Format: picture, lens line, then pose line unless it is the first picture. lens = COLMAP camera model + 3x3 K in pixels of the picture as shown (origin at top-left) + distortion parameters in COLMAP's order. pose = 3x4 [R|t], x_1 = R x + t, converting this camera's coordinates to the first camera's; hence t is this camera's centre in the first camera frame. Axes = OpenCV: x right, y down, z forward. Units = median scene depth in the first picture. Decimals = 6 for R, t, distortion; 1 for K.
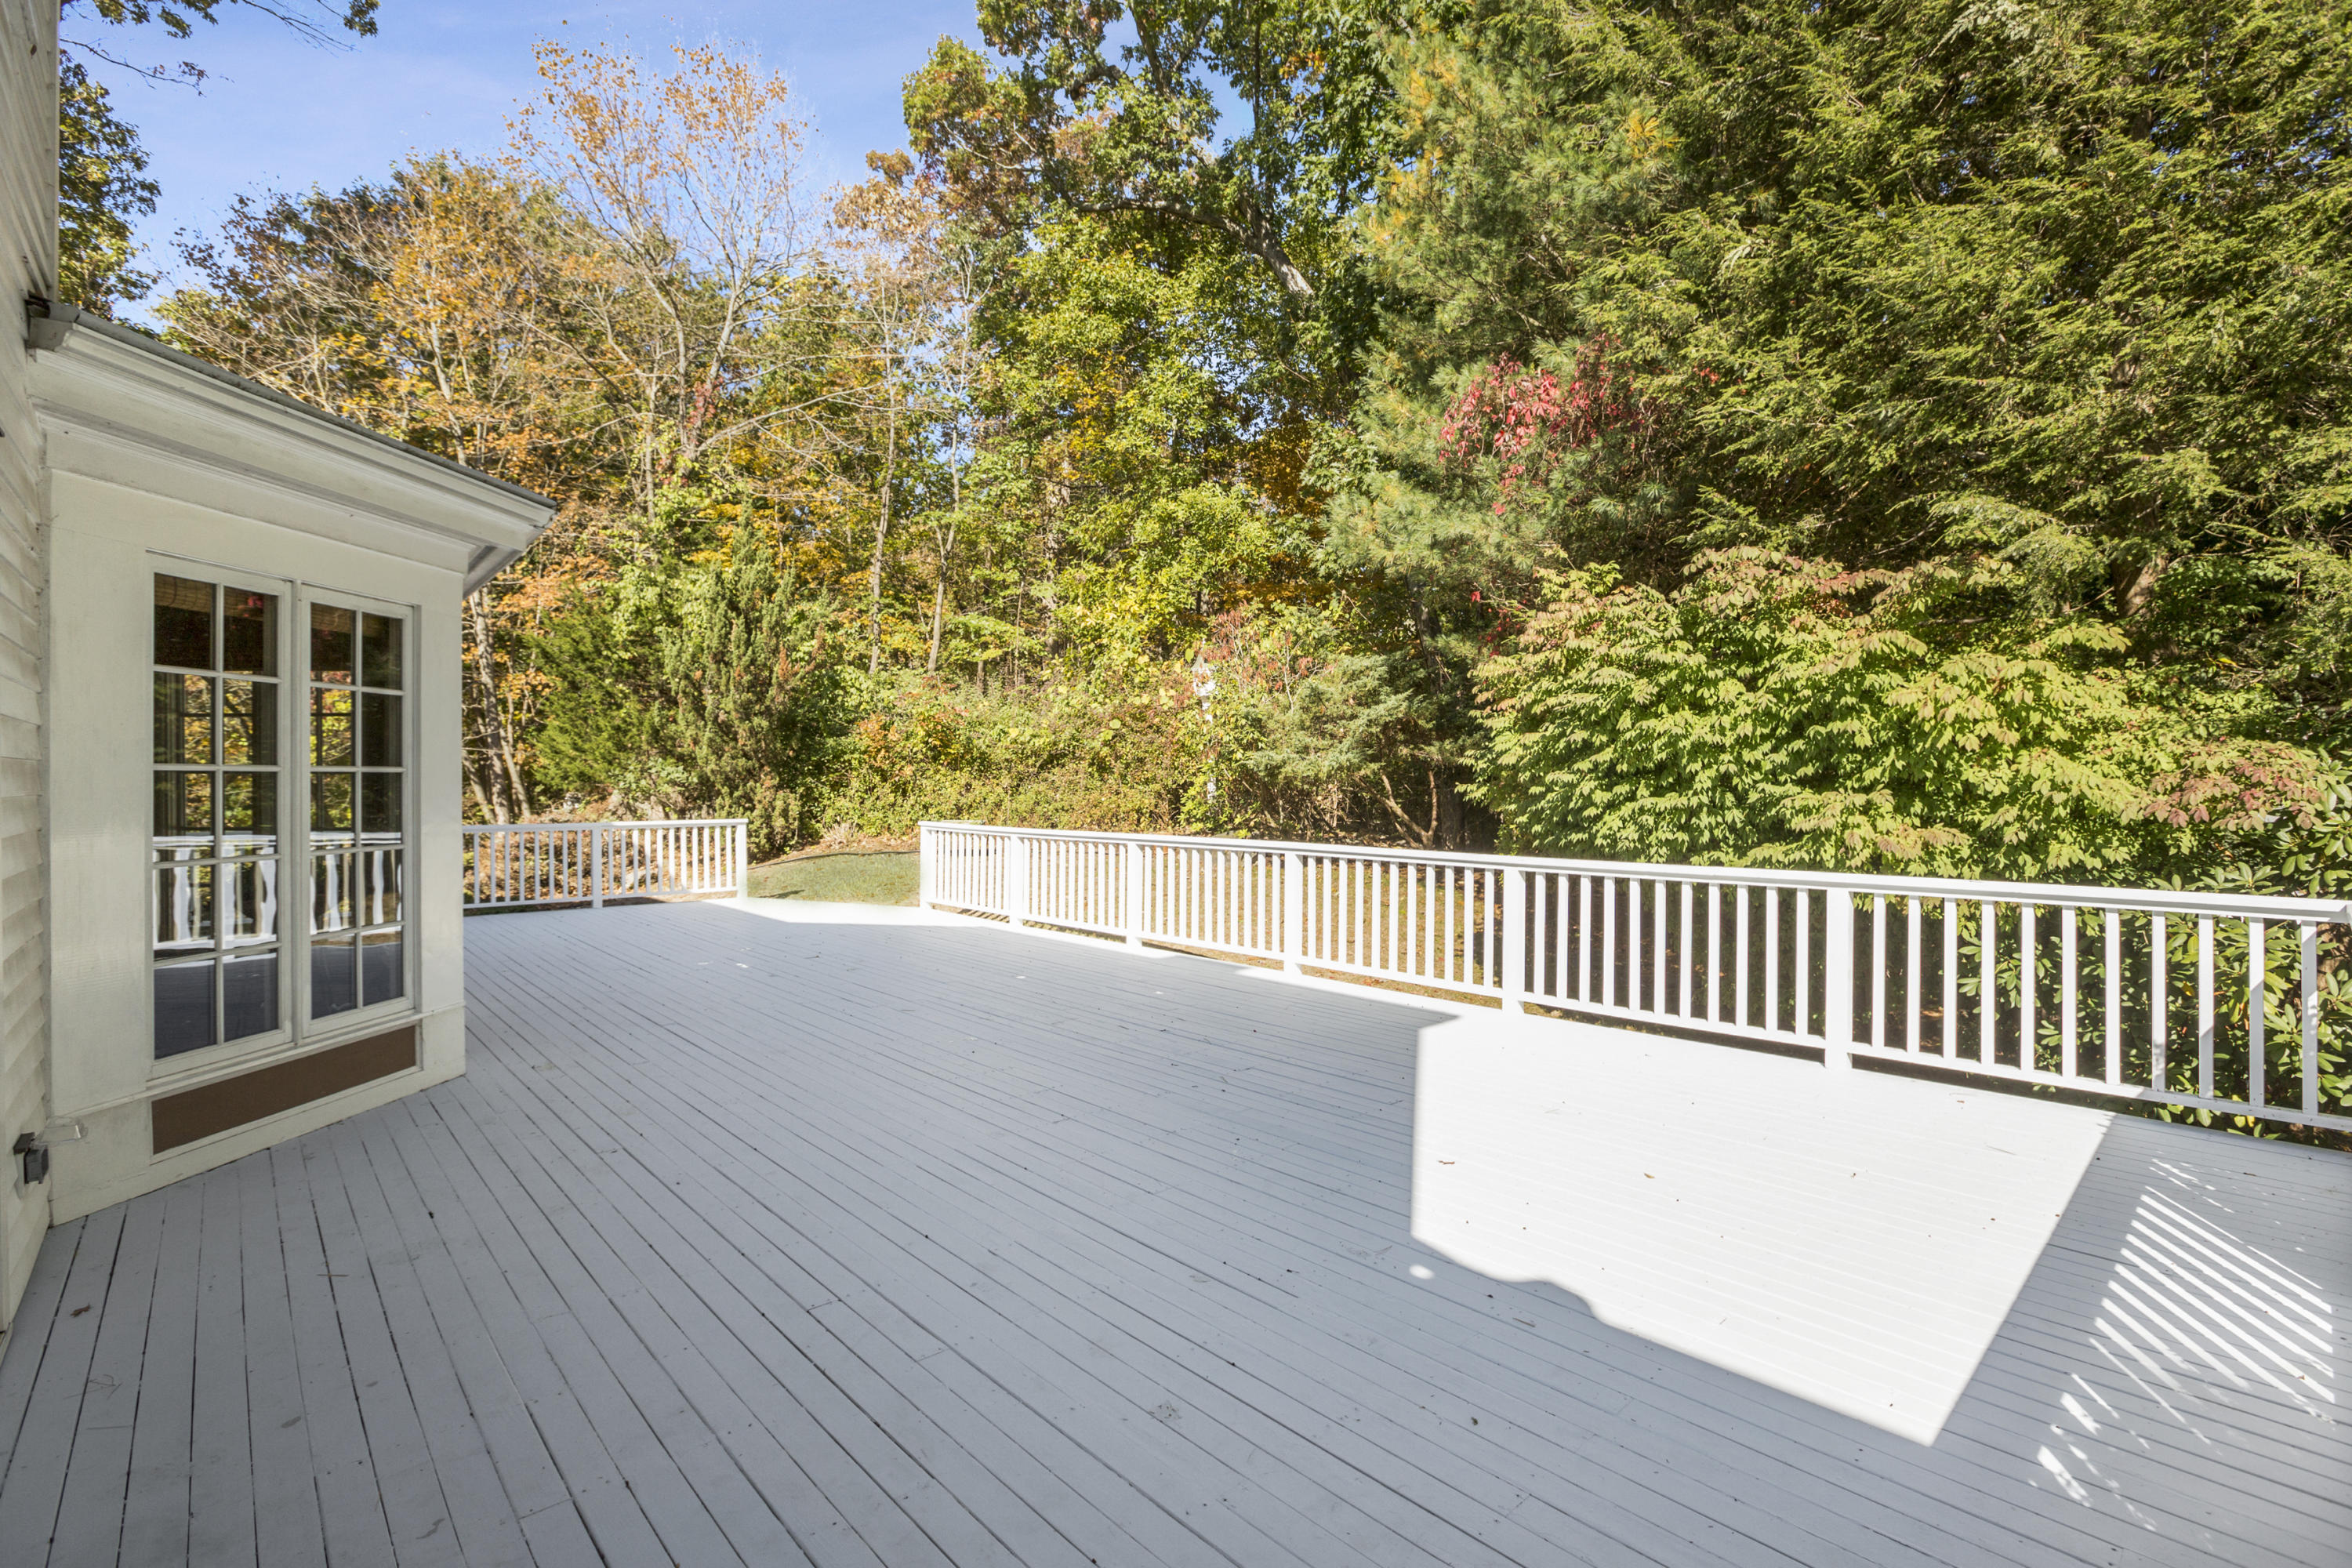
lens RADIAL K [[1088.4, 0, 1191.4], [0, 1088.4, 782.4], [0, 0, 1]] dist [-0.003345, 0.000420]
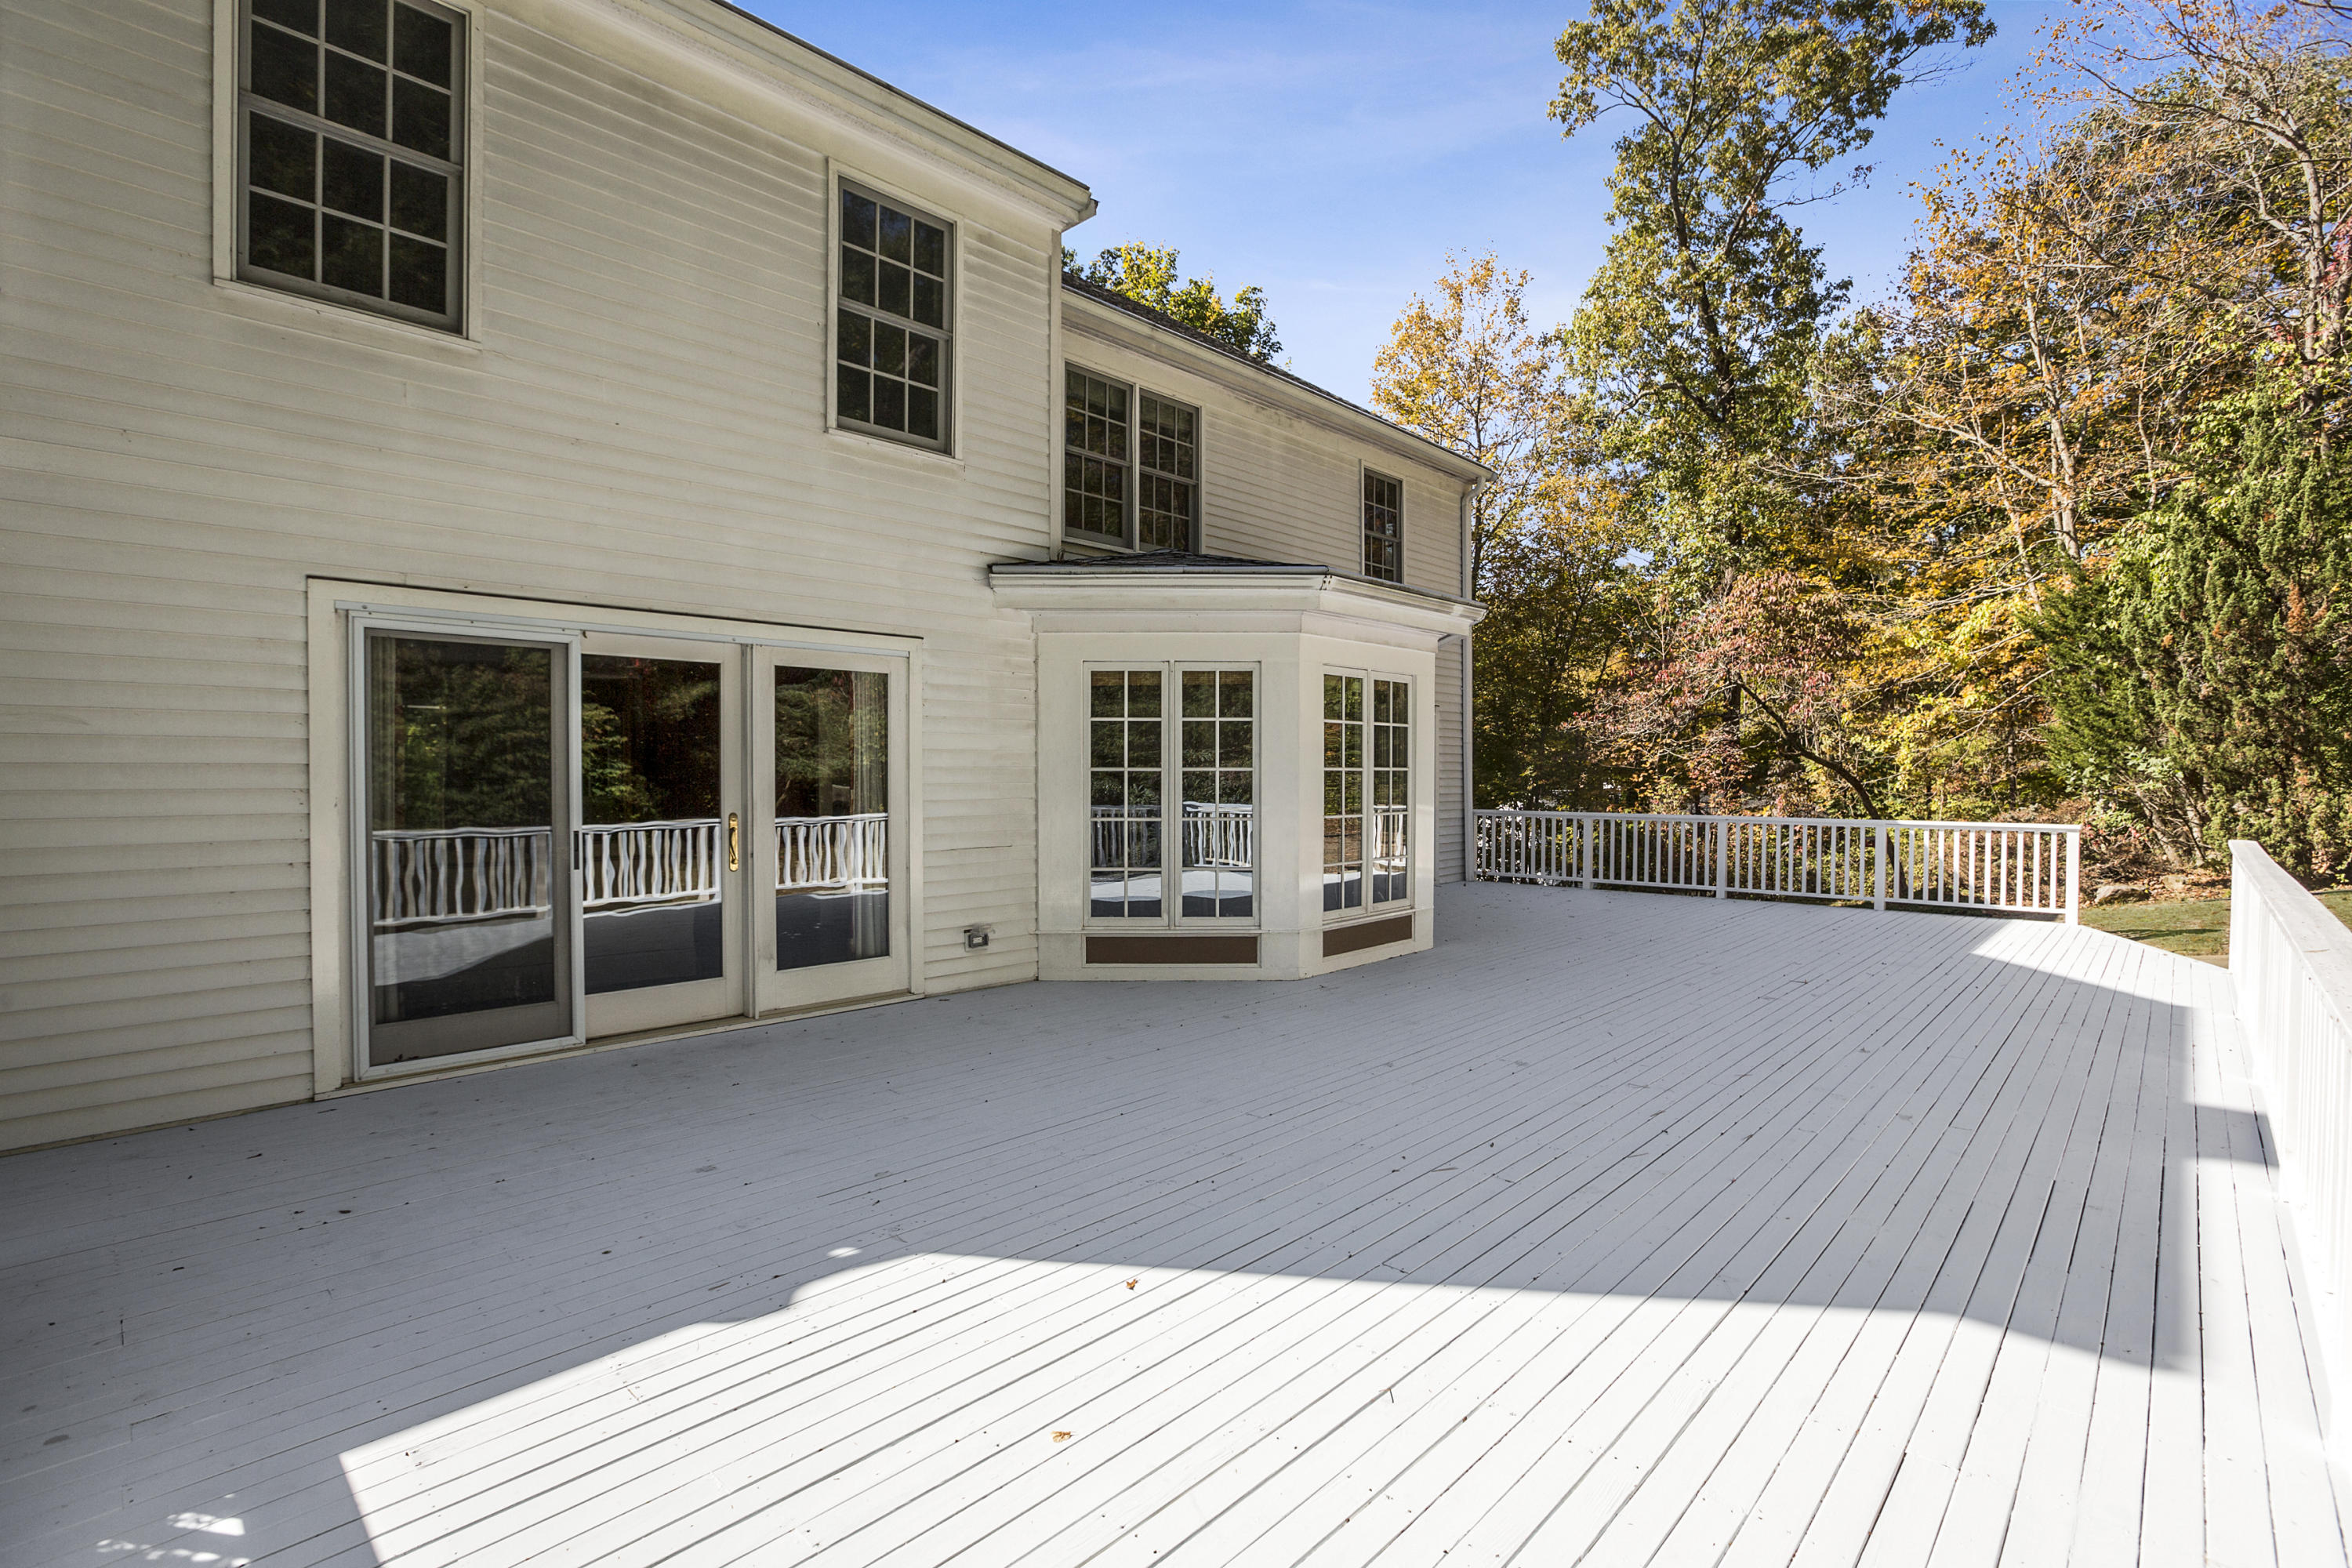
lens RADIAL K [[1070.6, 0, 1193.3], [0, 1070.6, 780.8], [0, 0, 1]] dist [-0.052548, 0.014605]
pose [[0.079561, -0.003361, -0.996824, 0.997334], [0.001726, 0.999993, -0.003234, 0.012606], [0.996829, -0.001463, 0.079566, 1.016022]]
